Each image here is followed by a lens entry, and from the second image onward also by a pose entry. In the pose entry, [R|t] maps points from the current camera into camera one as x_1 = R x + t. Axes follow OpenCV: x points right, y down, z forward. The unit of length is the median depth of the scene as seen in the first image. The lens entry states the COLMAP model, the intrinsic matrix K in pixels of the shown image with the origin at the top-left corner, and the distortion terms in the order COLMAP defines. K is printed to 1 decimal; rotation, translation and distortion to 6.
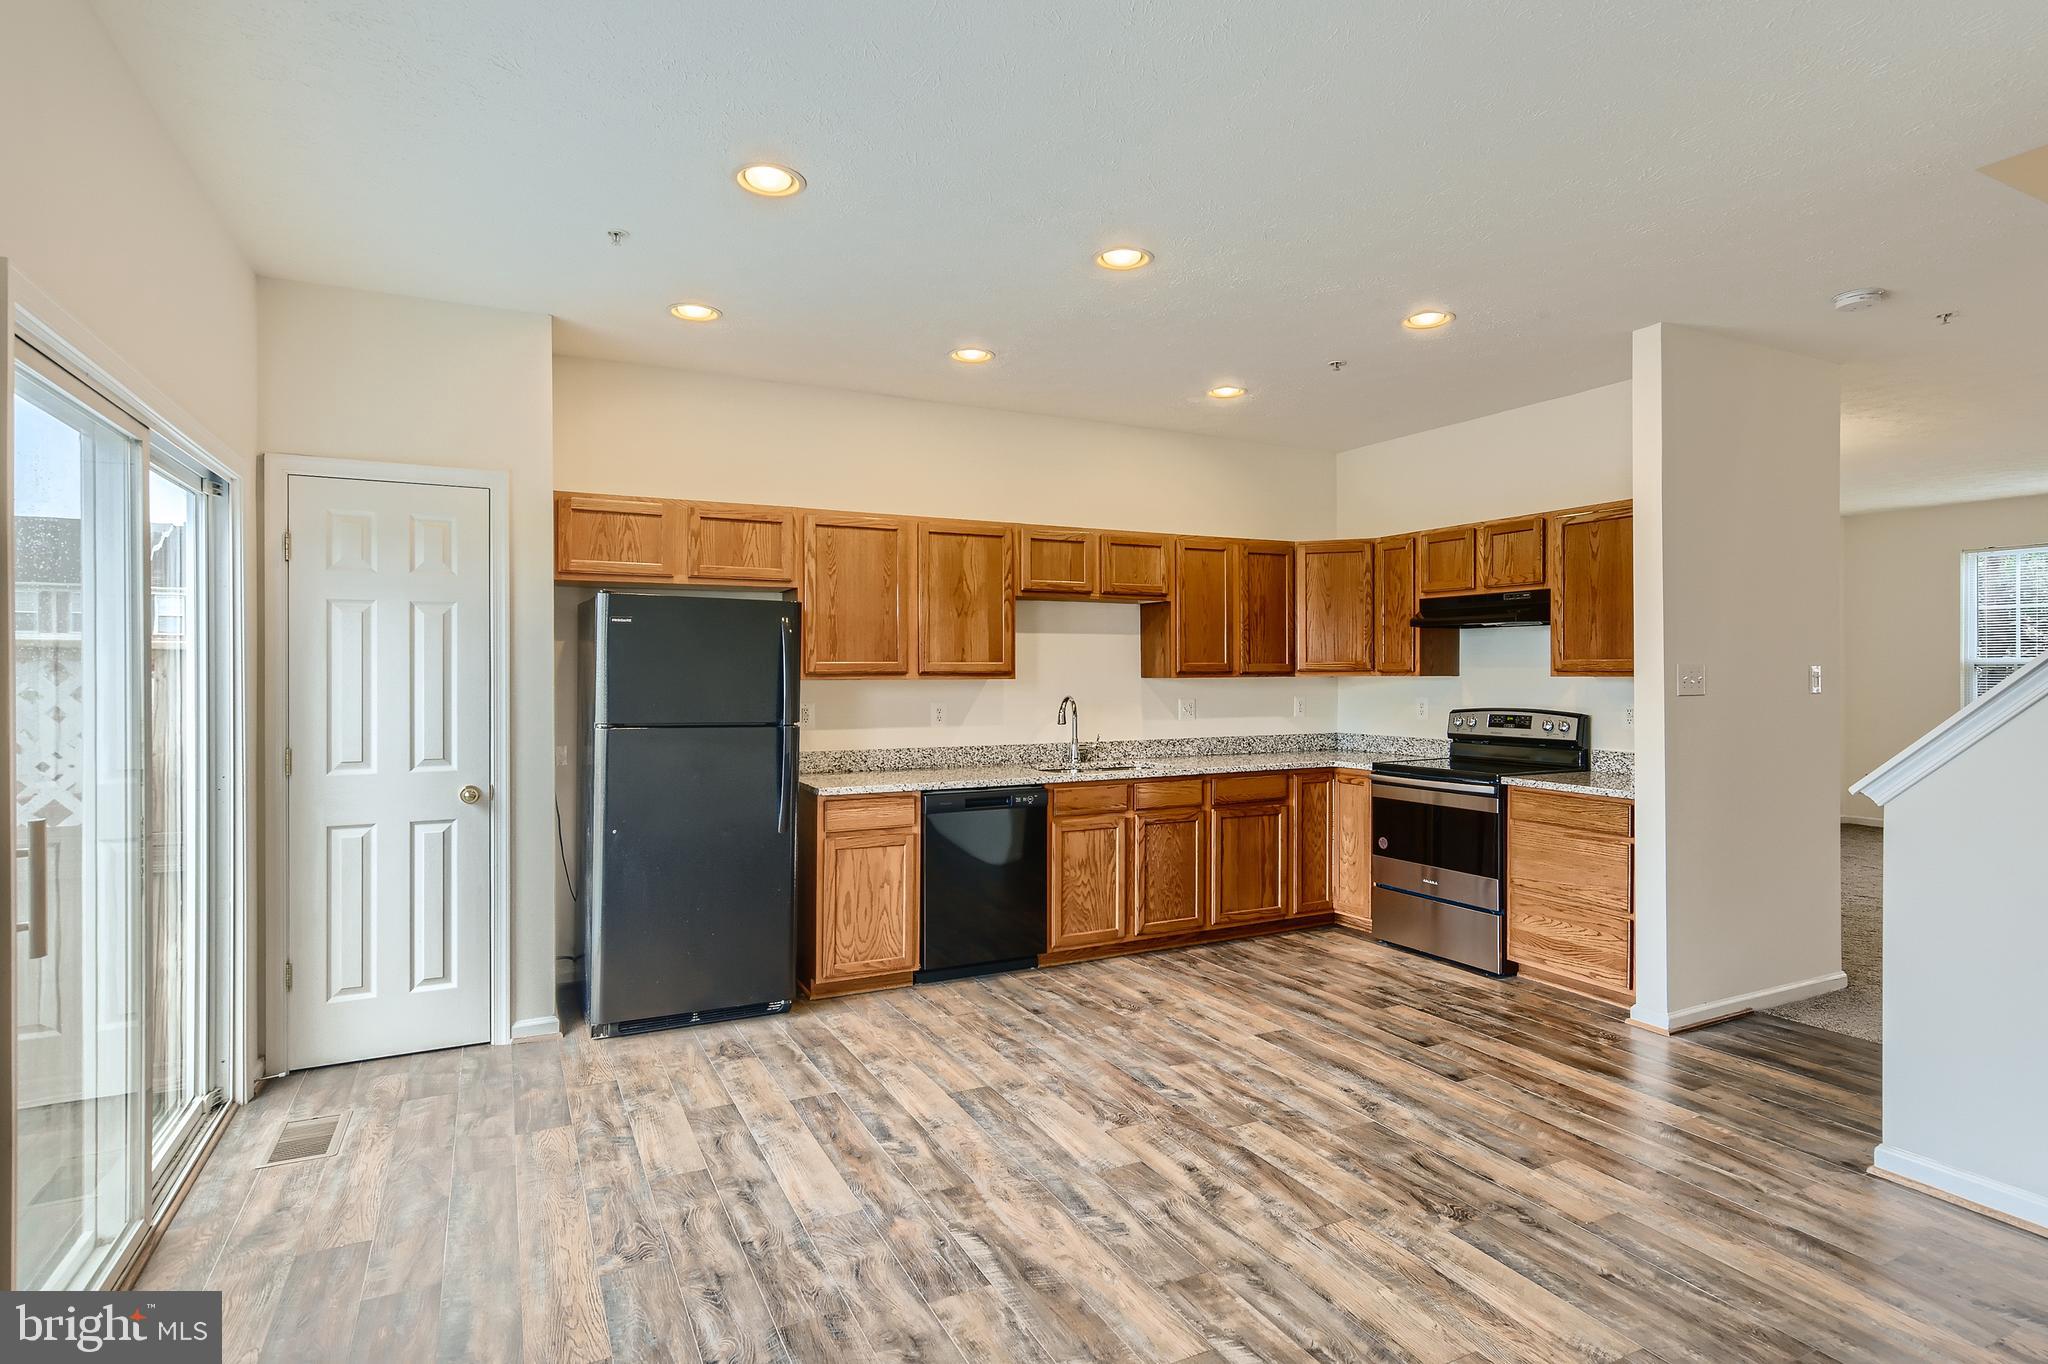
lens RADIAL K [[1034.9, 0, 1026.8], [0, 1034.9, 681.6], [0, 0, 1]] dist [-0.000879, 0.000197]
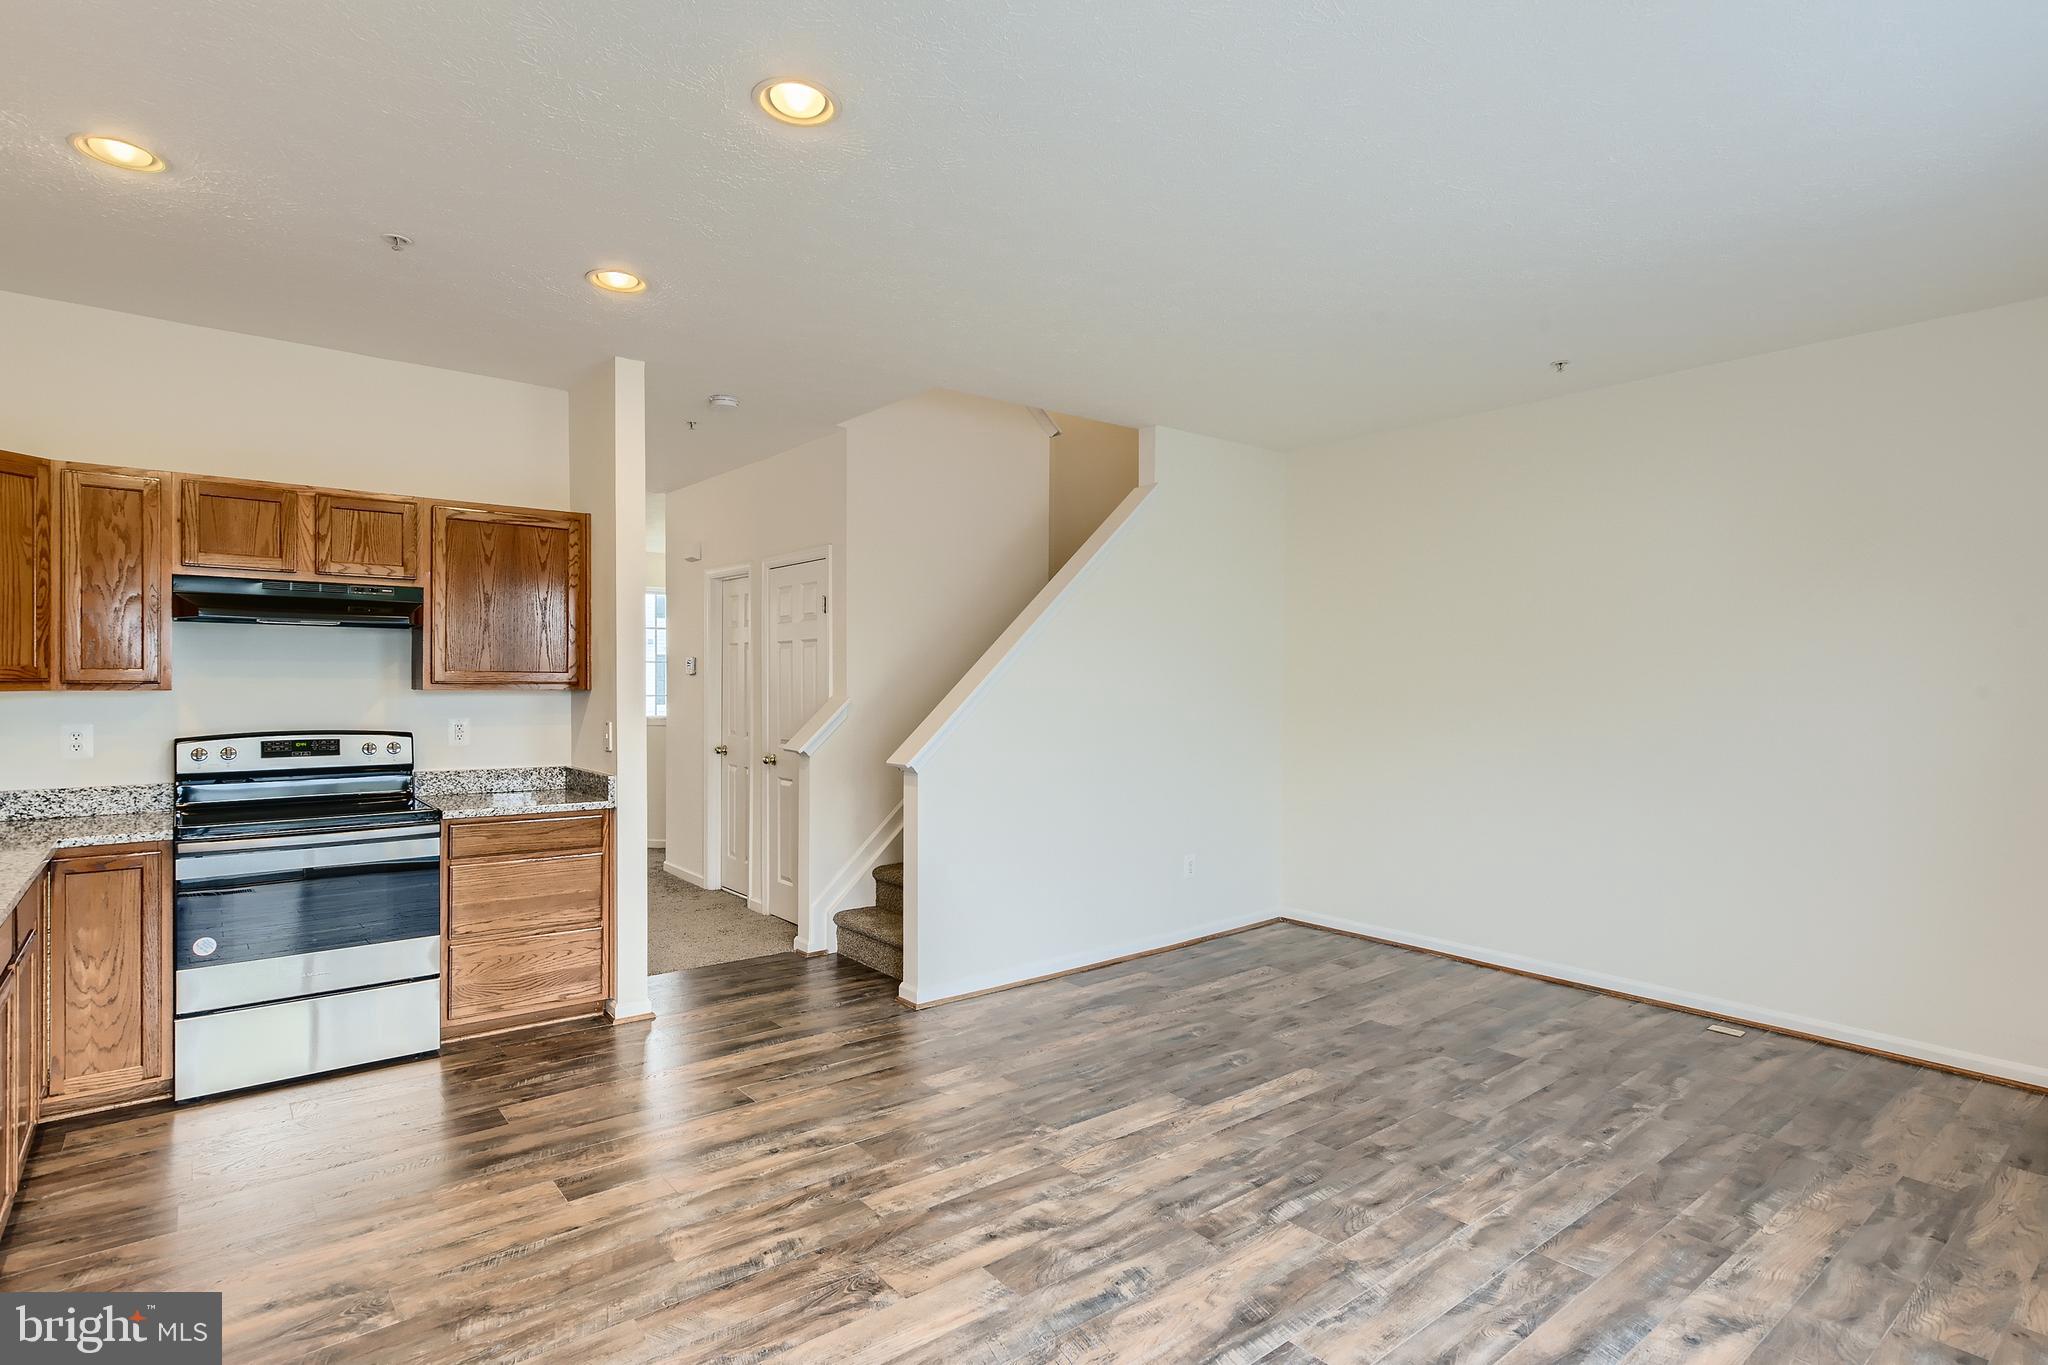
lens RADIAL K [[1034.9, 0, 1026.8], [0, 1034.9, 682.1], [0, 0, 1]] dist [-0.000879, 0.000197]
pose [[-0.199075, 0.000061, 0.979984, -0.637484], [0.005215, 0.999986, 0.000997, -0.013603], [-0.979970, 0.005309, -0.199073, 0.993438]]
